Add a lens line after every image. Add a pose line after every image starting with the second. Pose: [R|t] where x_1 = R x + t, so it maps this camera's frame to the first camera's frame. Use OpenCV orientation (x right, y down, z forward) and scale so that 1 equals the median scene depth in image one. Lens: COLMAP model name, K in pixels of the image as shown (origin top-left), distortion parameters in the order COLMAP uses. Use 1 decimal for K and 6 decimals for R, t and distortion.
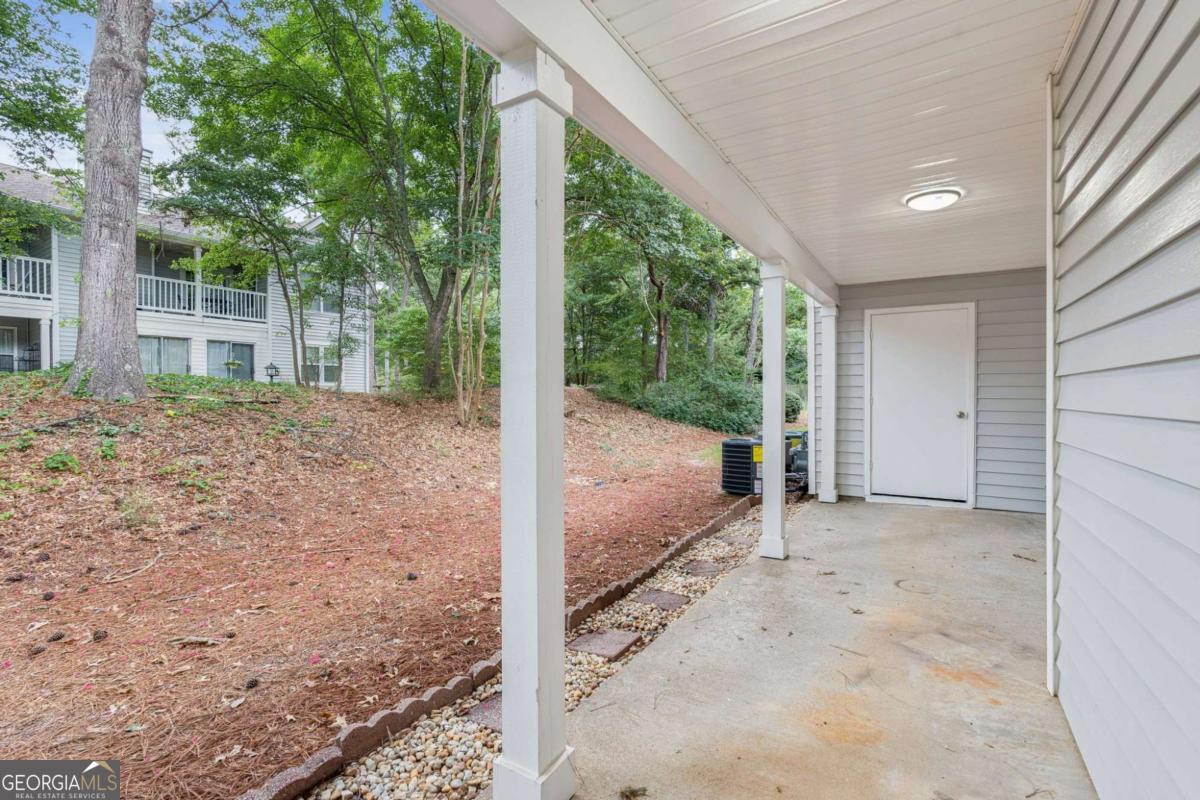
lens RADIAL K [[539.2, 0, 597.9], [0, 539.2, 398.2], [0, 0, 1]] dist [-0.002286, 0.000387]
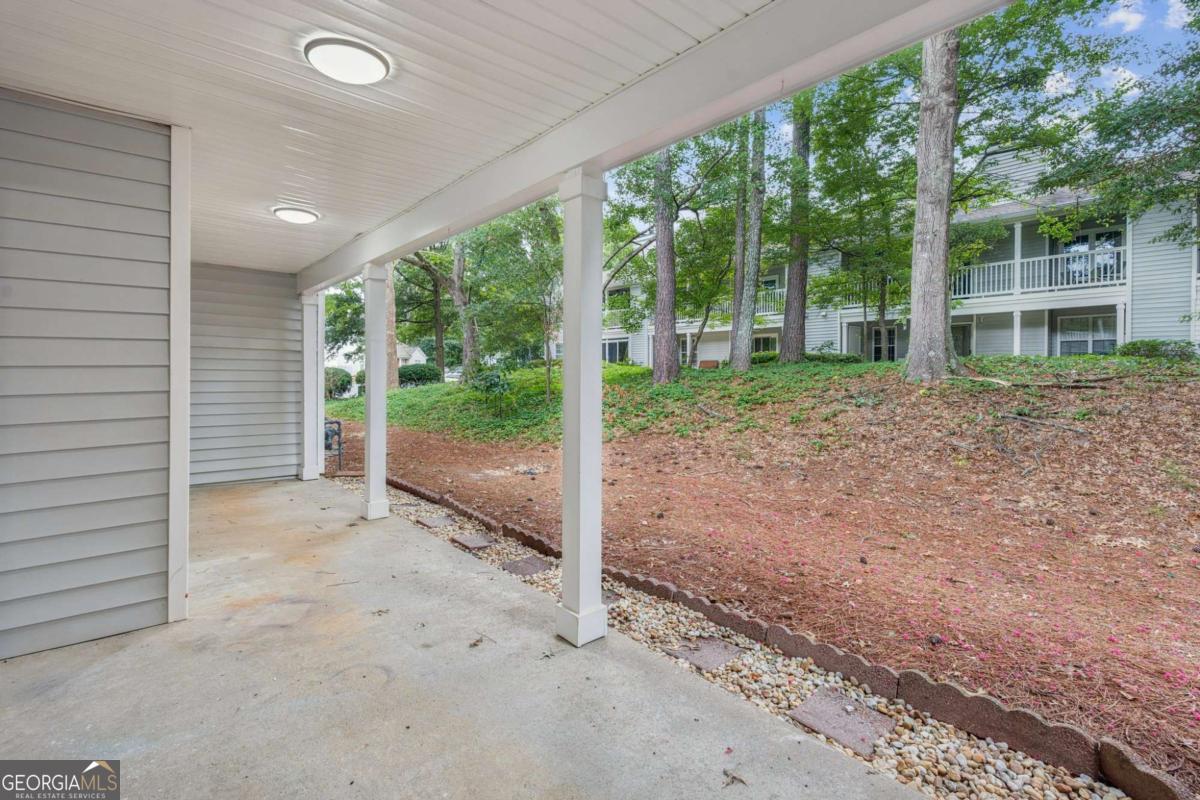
lens RADIAL K [[539.2, 0, 560.1], [0, 539.2, 377.5], [0, 0, 1]] dist [-0.002286, 0.000387]
pose [[-0.341988, 0.001598, -0.939703, 0.393775], [-0.012275, 0.999906, 0.006168, -0.002038], [0.939624, 0.013645, -0.341937, 0.511959]]
